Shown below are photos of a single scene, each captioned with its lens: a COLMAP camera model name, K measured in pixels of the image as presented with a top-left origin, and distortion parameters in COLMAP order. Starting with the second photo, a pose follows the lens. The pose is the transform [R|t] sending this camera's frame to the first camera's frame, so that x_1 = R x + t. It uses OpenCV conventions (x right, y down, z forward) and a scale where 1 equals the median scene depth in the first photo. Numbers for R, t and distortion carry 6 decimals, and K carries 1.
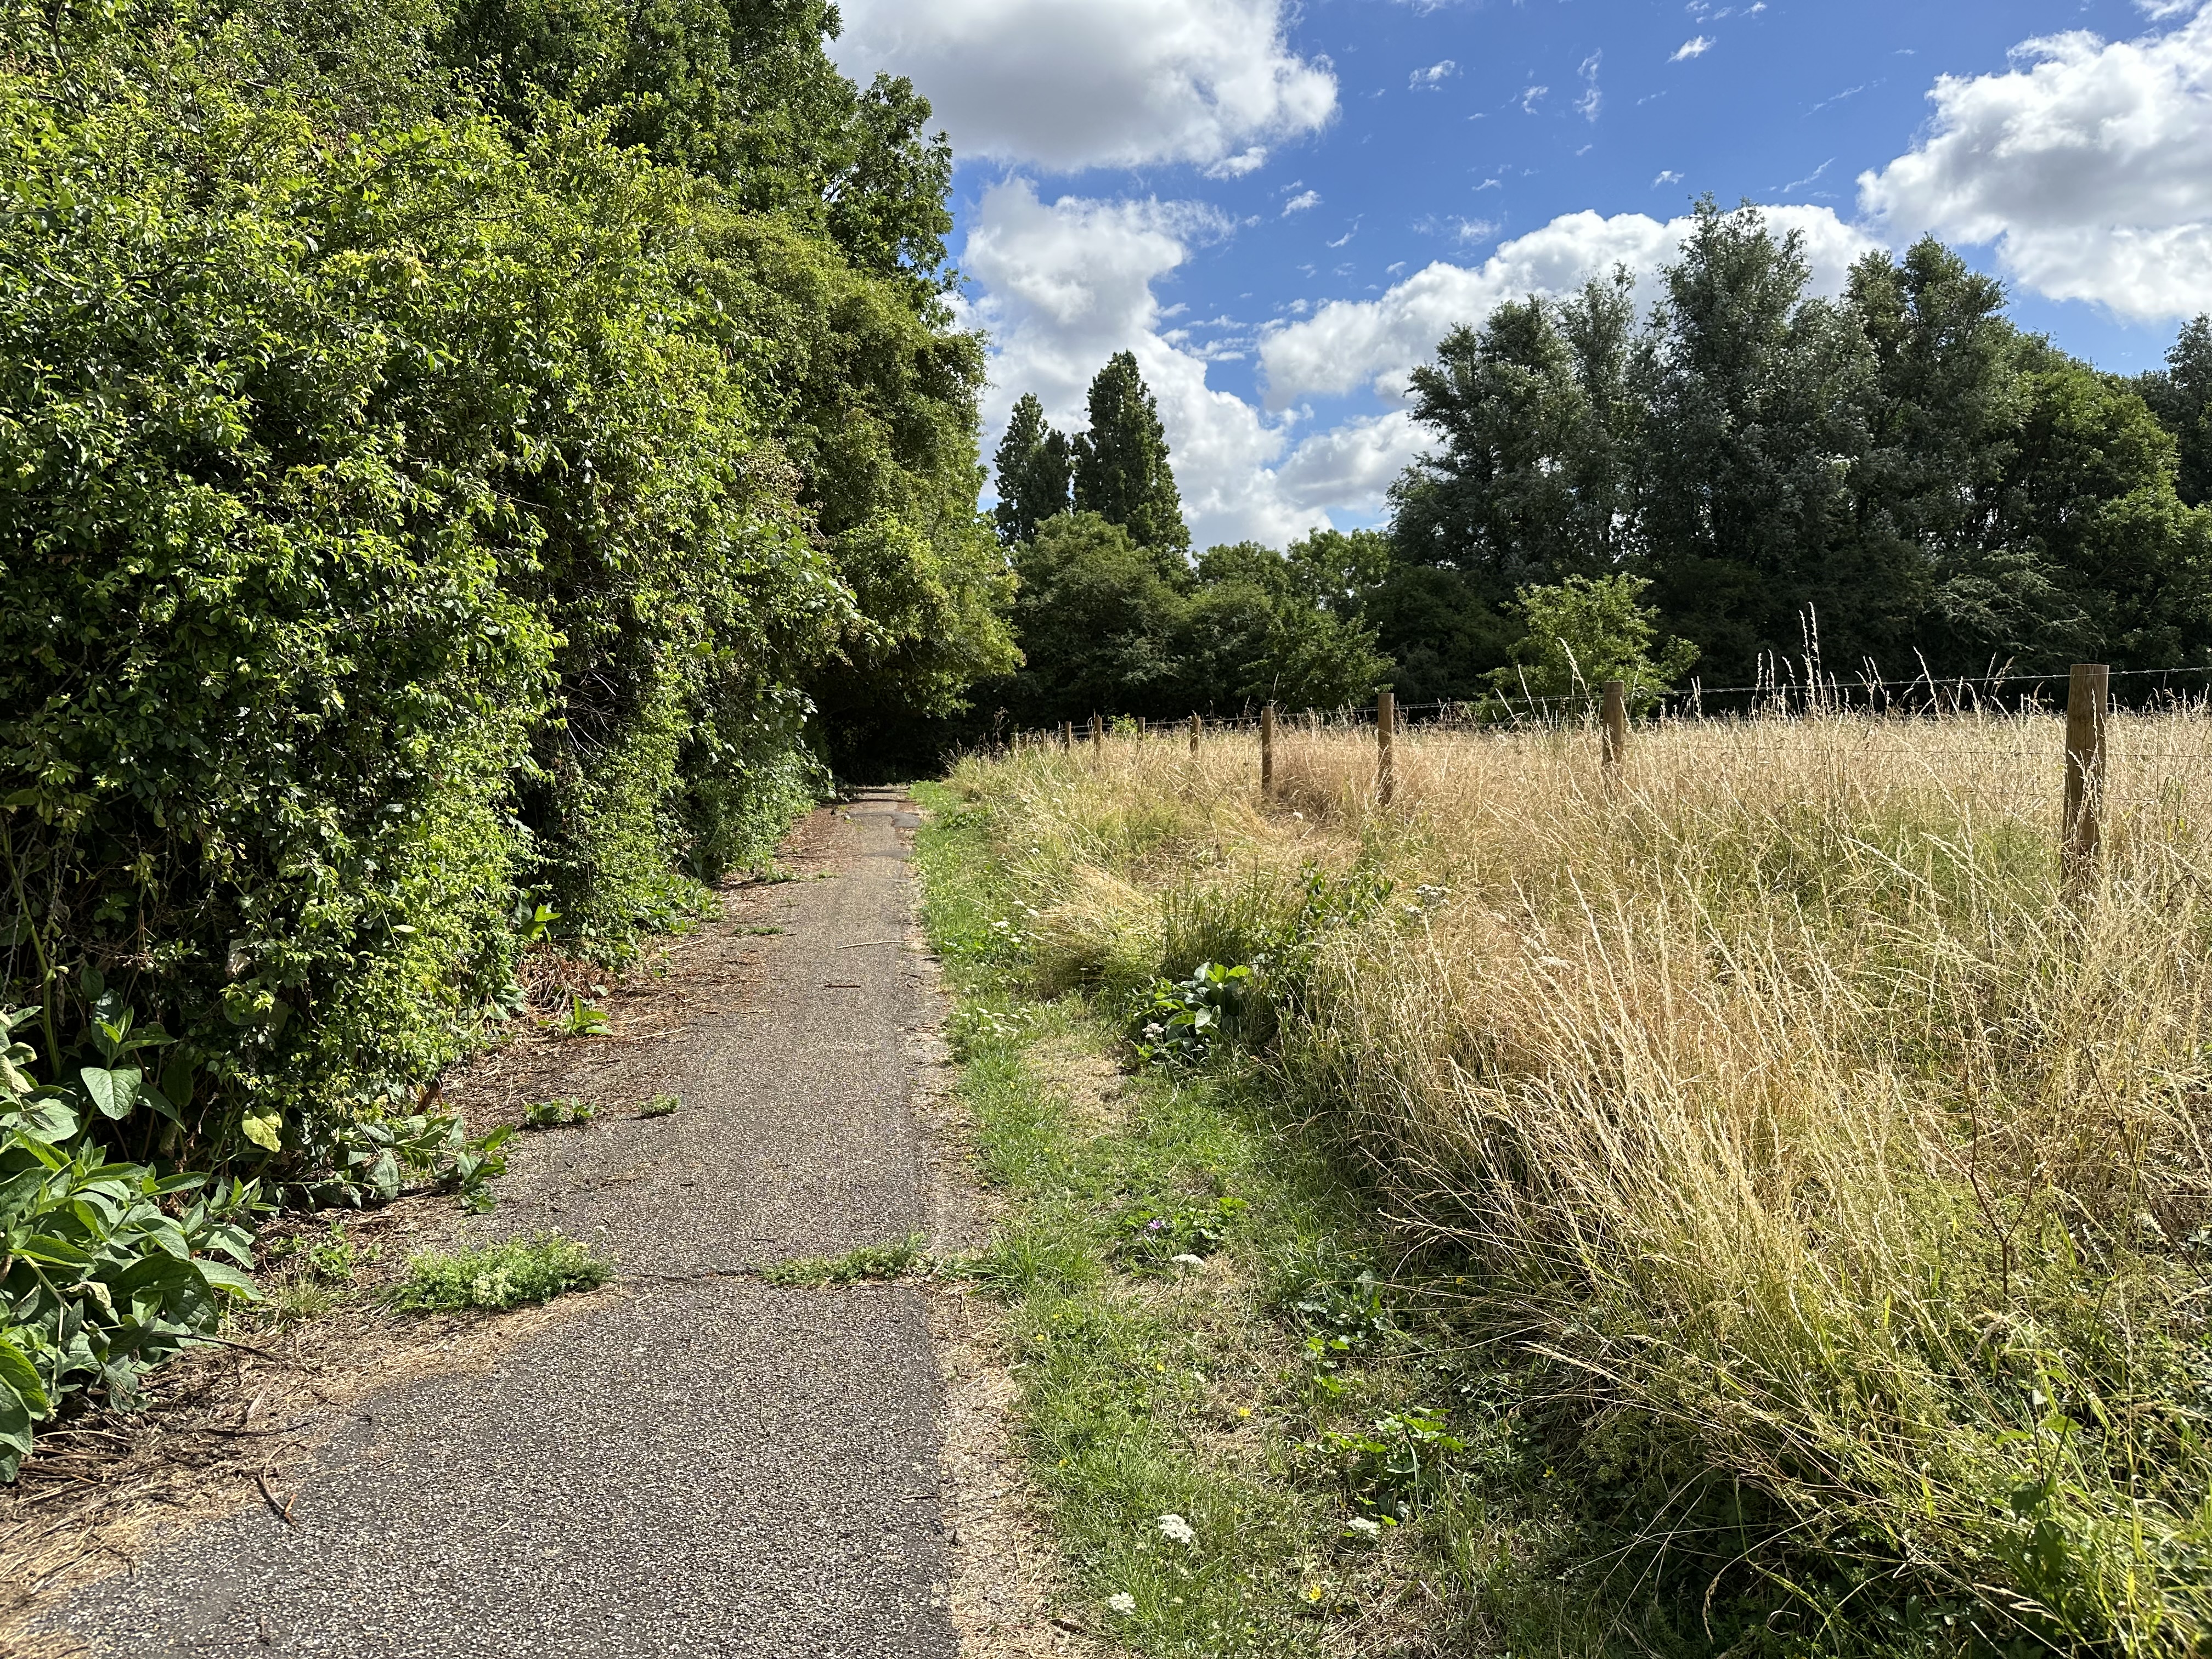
lens RADIAL K [[1586.3, 0, 1106.0], [0, 1586.3, 829.5], [0, 0, 1]] dist [0.018746, -0.026165]
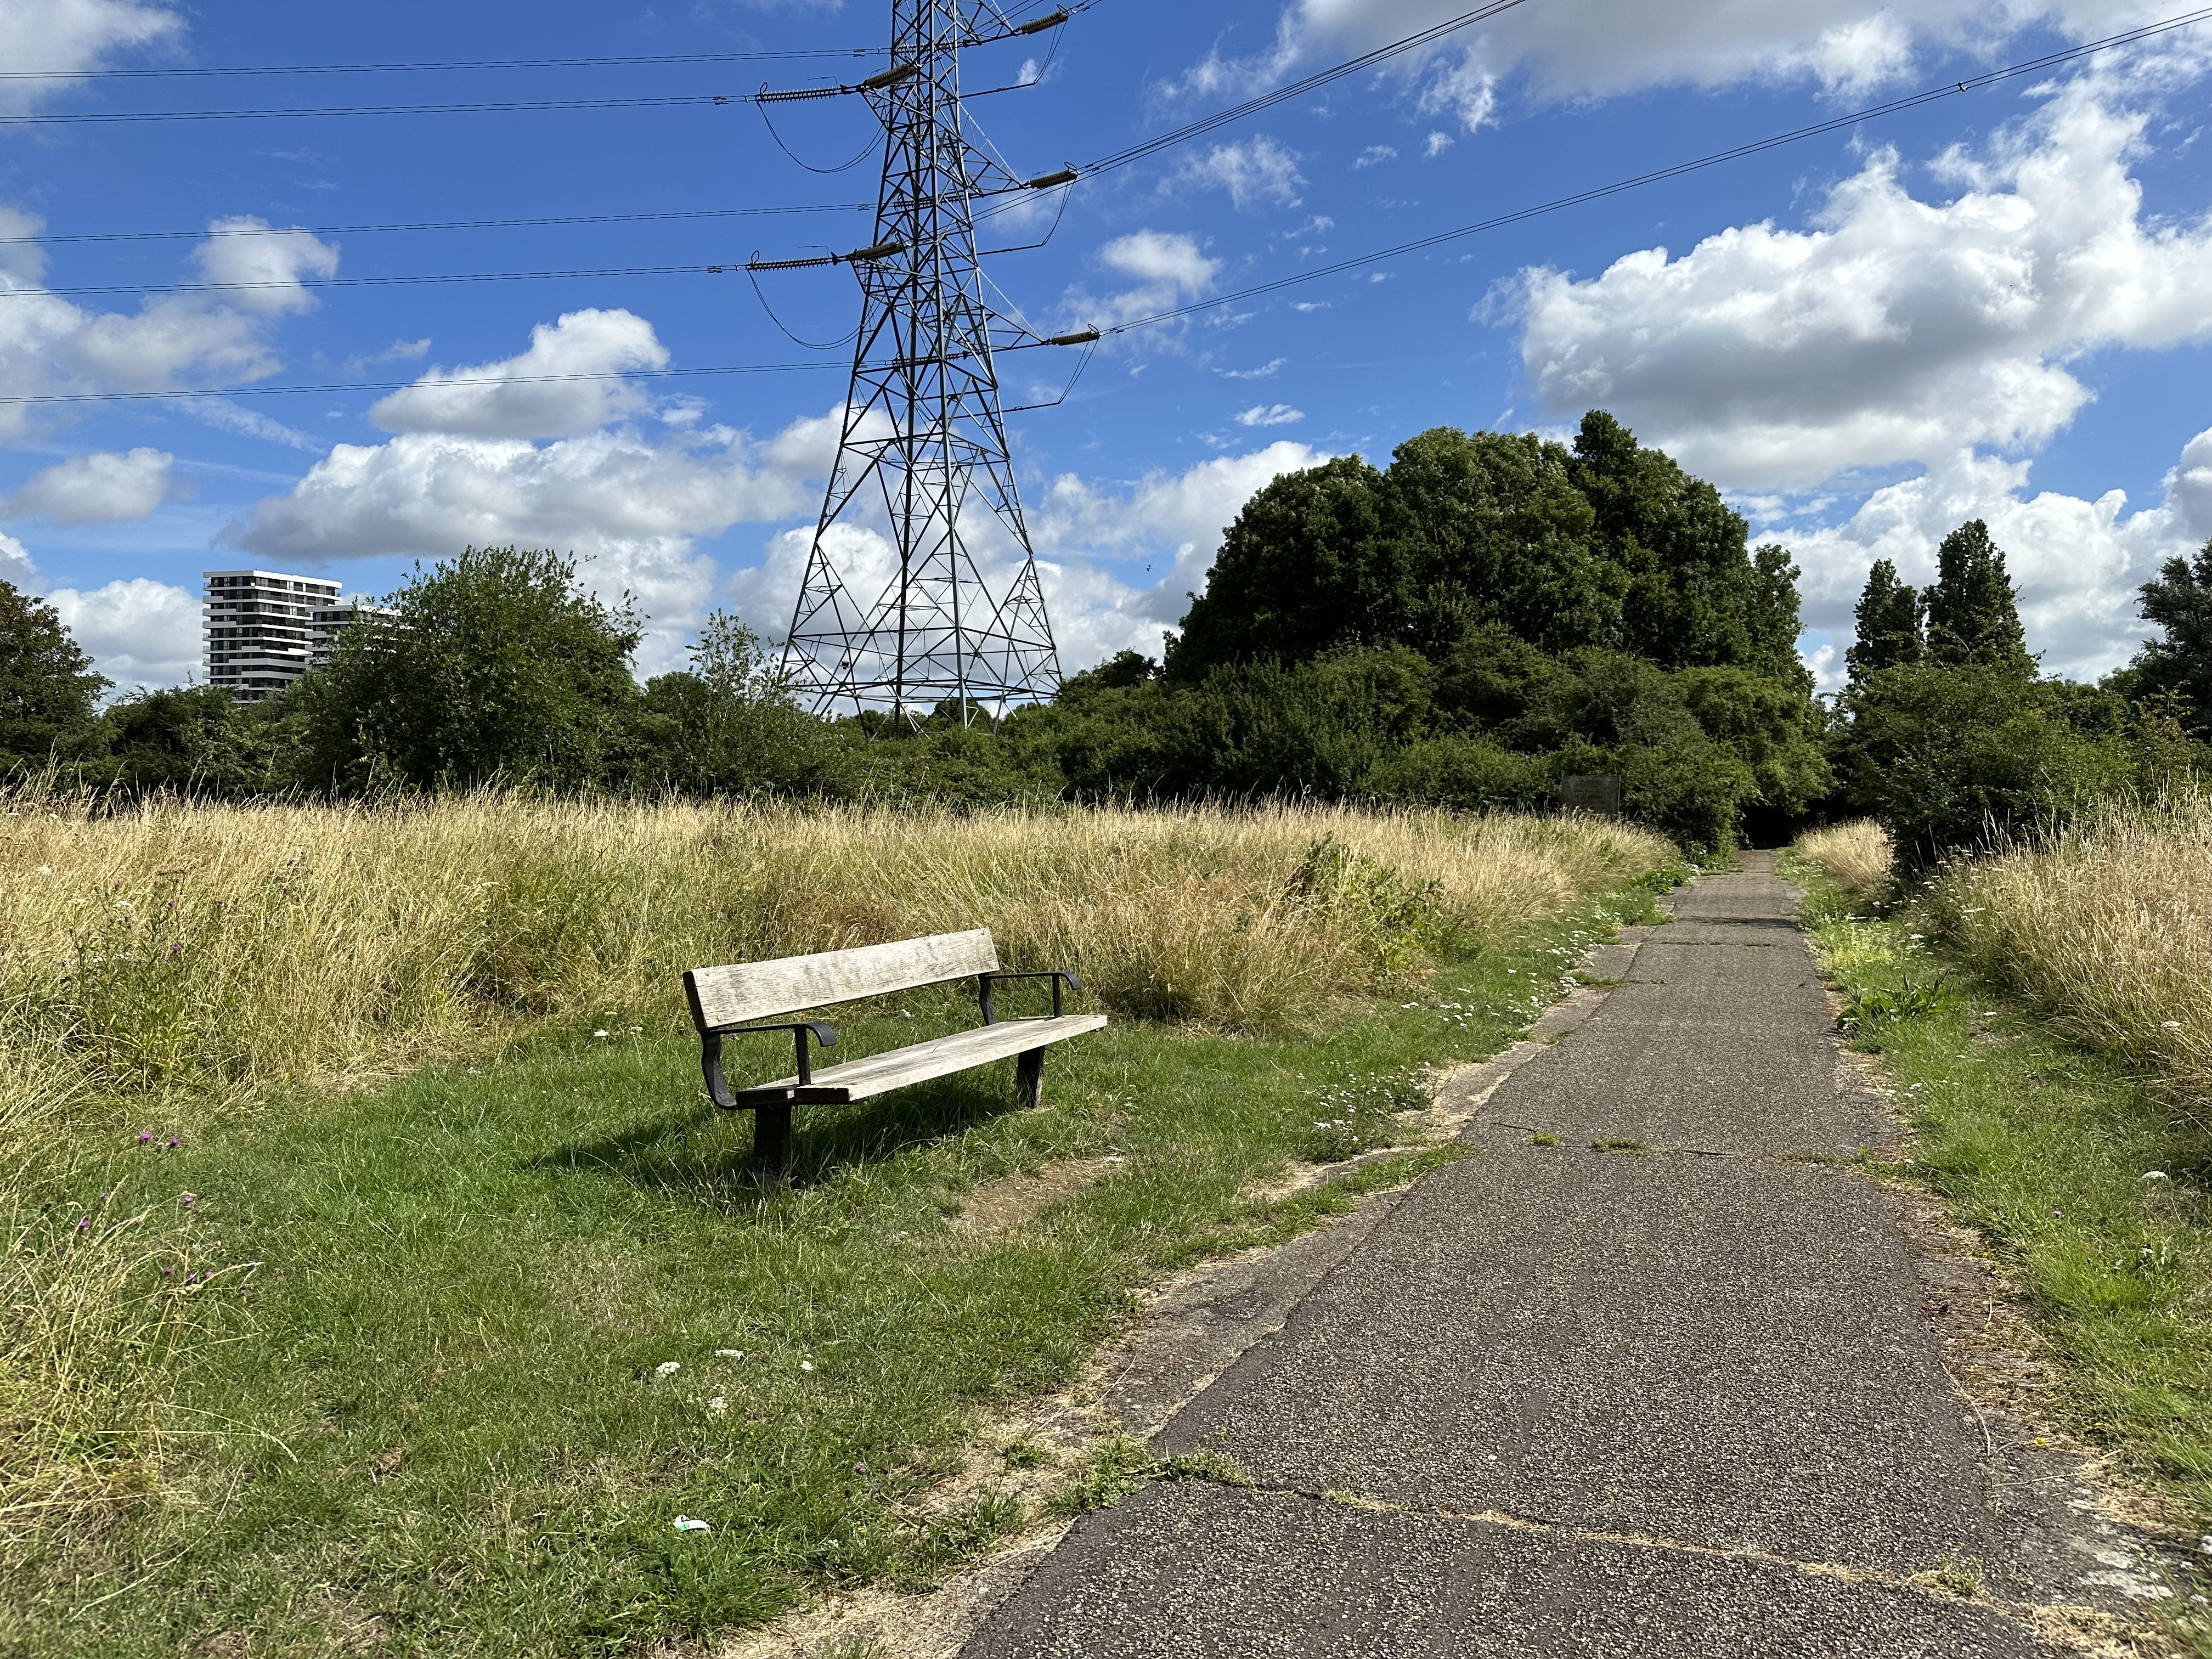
lens RADIAL K [[1586.3, 0, 1106.0], [0, 1586.3, 829.5], [0, 0, 1]] dist [0.018746, -0.026165]
pose [[0.866158, 0.018793, -0.499417, 0.100049], [-0.043860, 0.998295, -0.038503, 0.042950], [0.497842, 0.055254, 0.865506, -0.789683]]
